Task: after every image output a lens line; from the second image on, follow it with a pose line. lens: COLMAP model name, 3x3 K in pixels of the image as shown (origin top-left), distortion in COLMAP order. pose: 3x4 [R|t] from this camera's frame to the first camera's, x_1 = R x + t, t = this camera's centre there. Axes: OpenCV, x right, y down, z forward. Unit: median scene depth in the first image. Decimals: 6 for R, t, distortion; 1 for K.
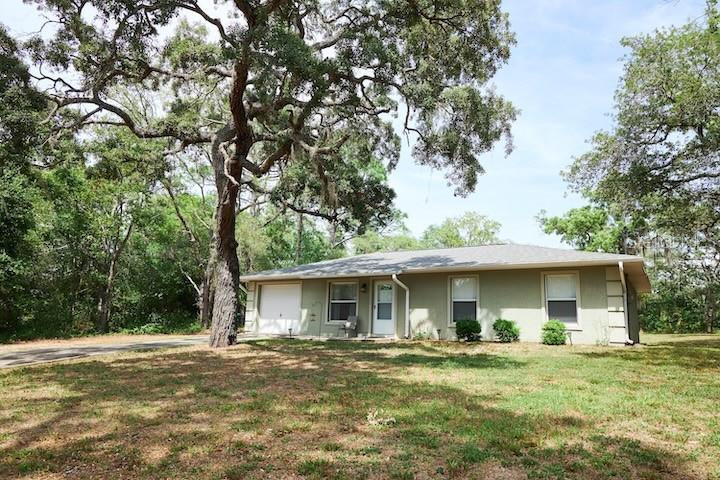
lens RADIAL K [[491.1, 0, 360.0], [0, 491.1, 240.0], [0, 0, 1]] dist [-0.008426, -0.003447]
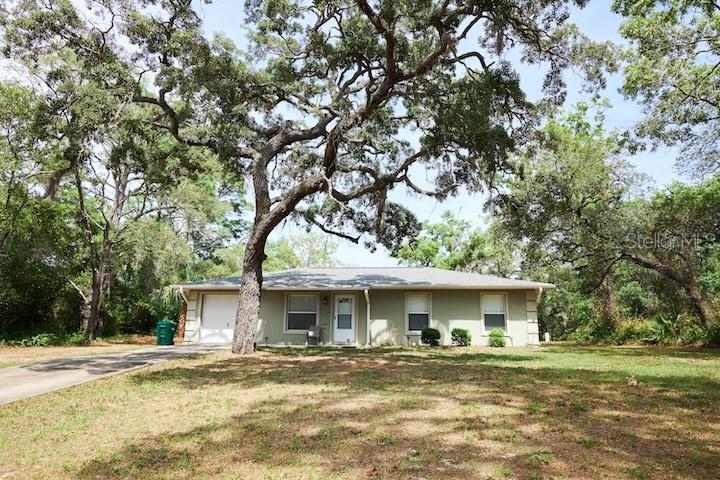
lens RADIAL K [[488.6, 0, 360.0], [0, 488.6, 240.0], [0, 0, 1]] dist [-0.009365, -0.000595]
pose [[0.897634, 0.080162, 0.433391, -0.427107], [-0.068195, 0.996740, -0.043117, 0.003071], [-0.435434, 0.009148, 0.900174, -0.036084]]
